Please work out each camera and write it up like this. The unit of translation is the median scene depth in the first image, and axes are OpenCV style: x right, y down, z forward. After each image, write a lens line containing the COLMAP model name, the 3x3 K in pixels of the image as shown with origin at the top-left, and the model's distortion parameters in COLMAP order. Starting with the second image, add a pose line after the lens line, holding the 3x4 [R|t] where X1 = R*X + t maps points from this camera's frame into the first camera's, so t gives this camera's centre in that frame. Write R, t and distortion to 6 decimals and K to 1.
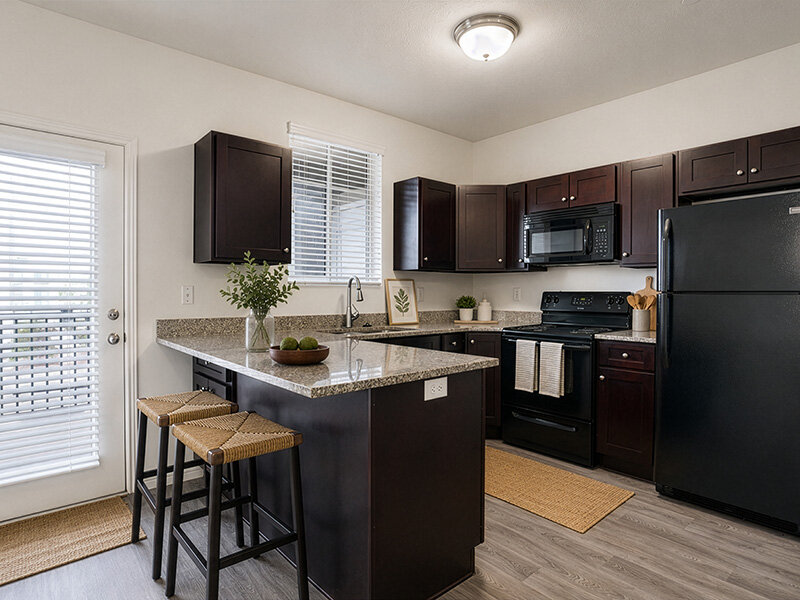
lens RADIAL K [[438.8, 0, 400.0], [0, 438.8, 300.0], [0, 0, 1]] dist [-0.055535, 0.000376]
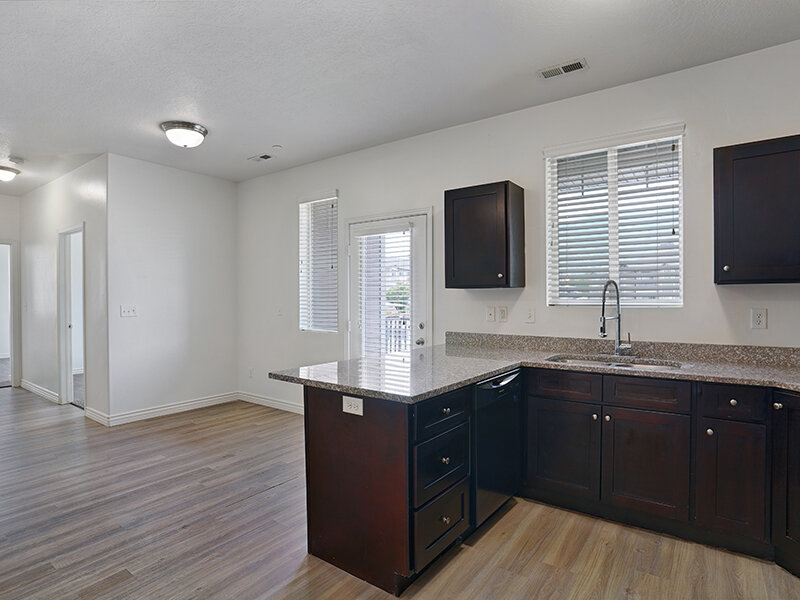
lens RADIAL K [[445.2, 0, 394.8], [0, 445.2, 291.9], [0, 0, 1]] dist [-0.078118, 0.033095]
pose [[0.225534, -0.012895, -0.974150, 0.629410], [-0.017005, 0.999708, -0.017171, -0.041969], [0.974087, 0.020438, 0.225249, 0.410995]]
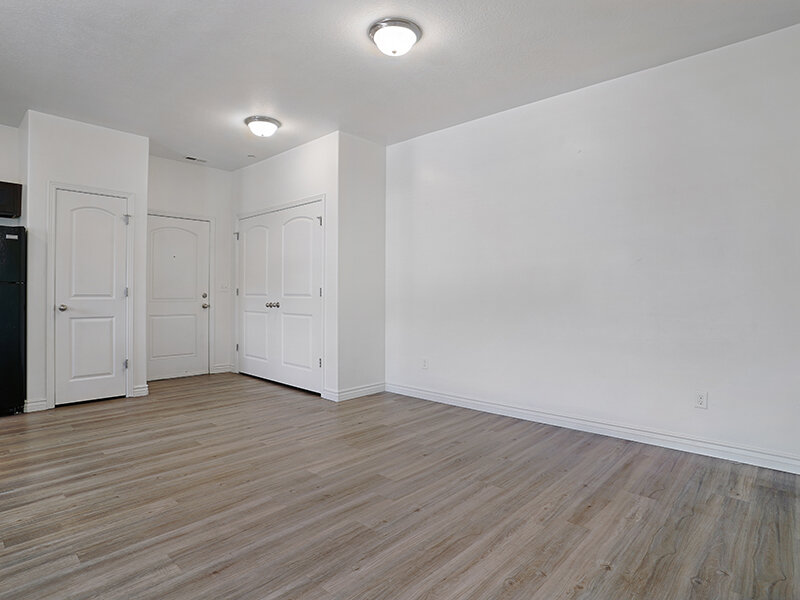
lens RADIAL K [[445.2, 0, 394.8], [0, 445.2, 291.9], [0, 0, 1]] dist [-0.078118, 0.033095]
pose [[-0.108479, -0.002092, 0.994097, -0.646225], [0.014735, 0.999885, 0.003712, 0.028584], [-0.993990, 0.015051, -0.108435, -0.257967]]
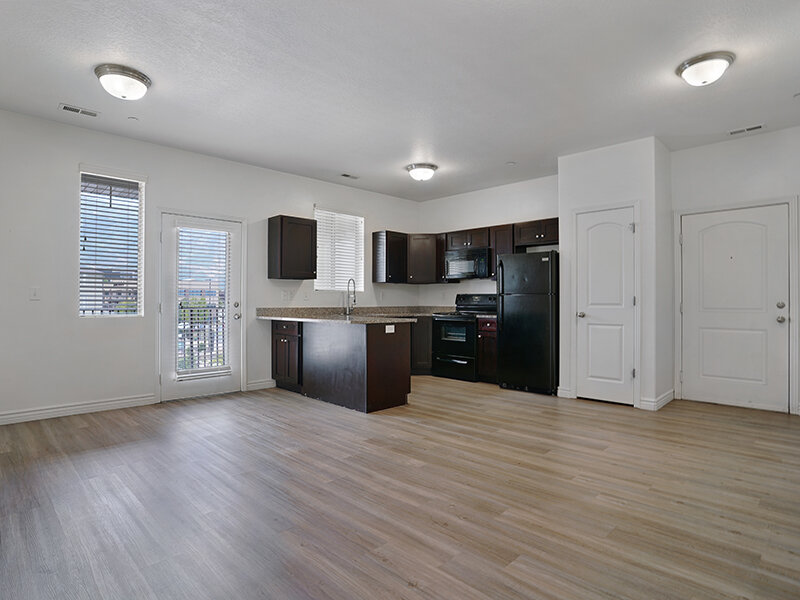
lens RADIAL K [[446.2, 0, 400.0], [0, 446.2, 300.0], [0, 0, 1]] dist [-0.070595, 0.034185]
pose [[0.996552, -0.002090, 0.082945, -0.053035], [0.004071, 0.999710, -0.023721, 0.048039], [-0.082871, 0.023976, 0.996272, -0.854267]]
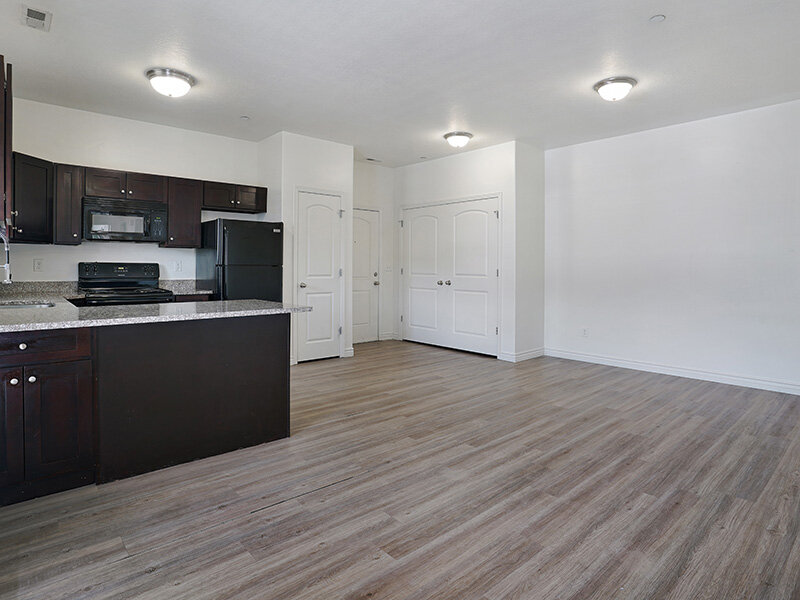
lens RADIAL K [[457.2, 0, 398.7], [0, 457.2, 262.8], [0, 0, 1]] dist [-0.042682, 0.001082]
pose [[-0.018051, 0.004317, 0.999828, -0.975396], [0.012957, 0.999908, -0.004084, -0.004948], [-0.999753, 0.012881, -0.018105, 0.228421]]
